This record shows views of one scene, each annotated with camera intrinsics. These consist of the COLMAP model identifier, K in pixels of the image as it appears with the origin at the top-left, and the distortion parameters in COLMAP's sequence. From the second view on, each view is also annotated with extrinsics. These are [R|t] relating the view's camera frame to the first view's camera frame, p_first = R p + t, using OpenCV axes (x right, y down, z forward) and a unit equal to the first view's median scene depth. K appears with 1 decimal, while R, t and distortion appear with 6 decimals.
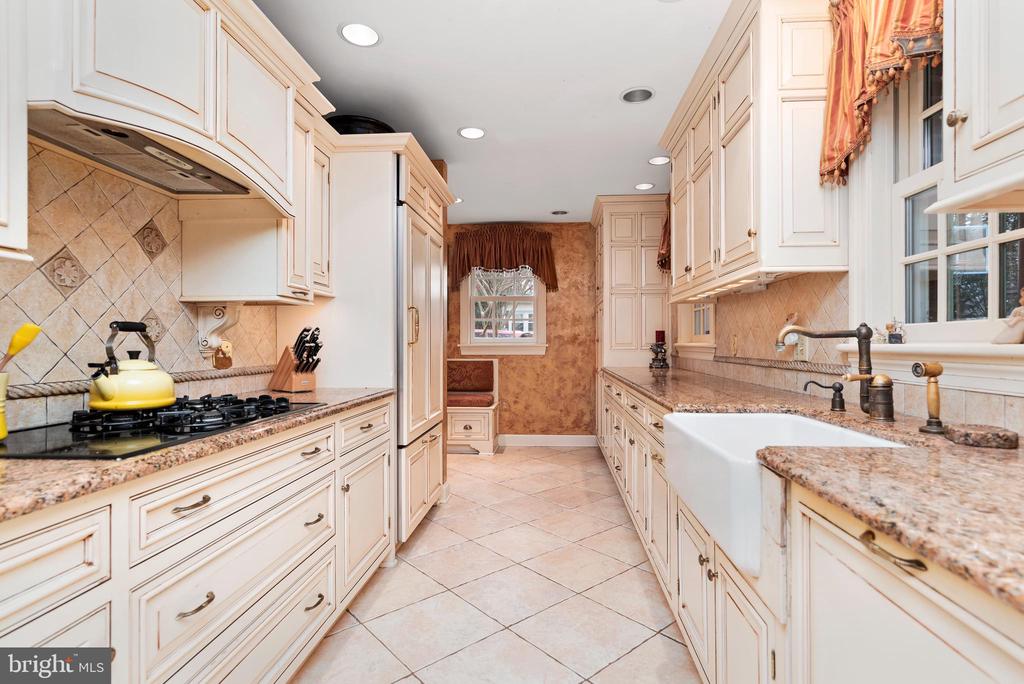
lens RADIAL K [[502.2, 0, 521.9], [0, 502.2, 342.8], [0, 0, 1]] dist [0.004219, -0.001075]
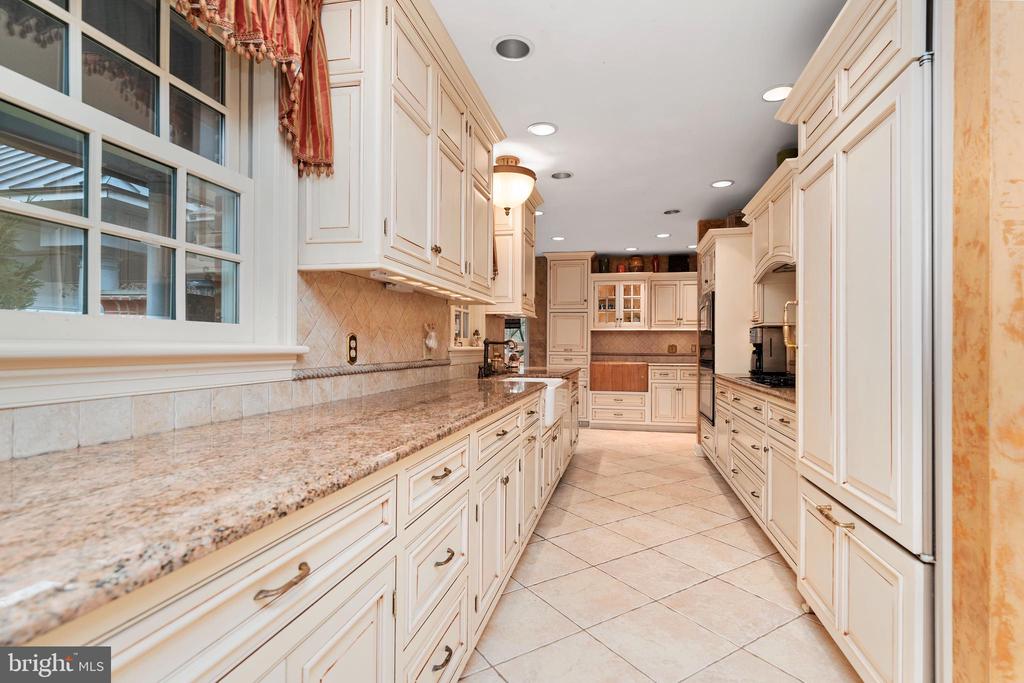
lens RADIAL K [[502.2, 0, 512.3], [0, 502.2, 342.8], [0, 0, 1]] dist [0.004219, -0.001075]
pose [[-0.989104, -0.004492, 0.147150, 0.107428], [-0.005514, 0.999963, -0.006538, -0.000057], [-0.147115, -0.007278, -0.989093, 1.752739]]
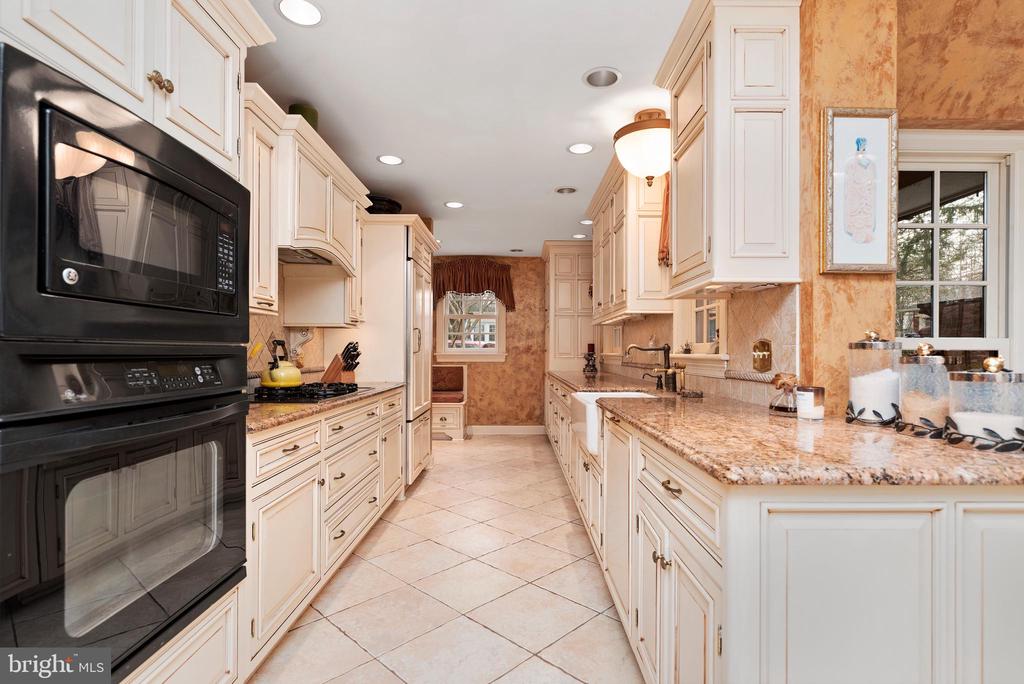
lens RADIAL K [[502.2, 0, 517.3], [0, 502.2, 351.5], [0, 0, 1]] dist [0.004219, -0.001075]
pose [[0.997446, 0.004810, 0.071258, -0.022696], [-0.004730, 0.999988, -0.001284, -0.001157], [-0.071263, 0.000944, 0.997457, -0.482340]]
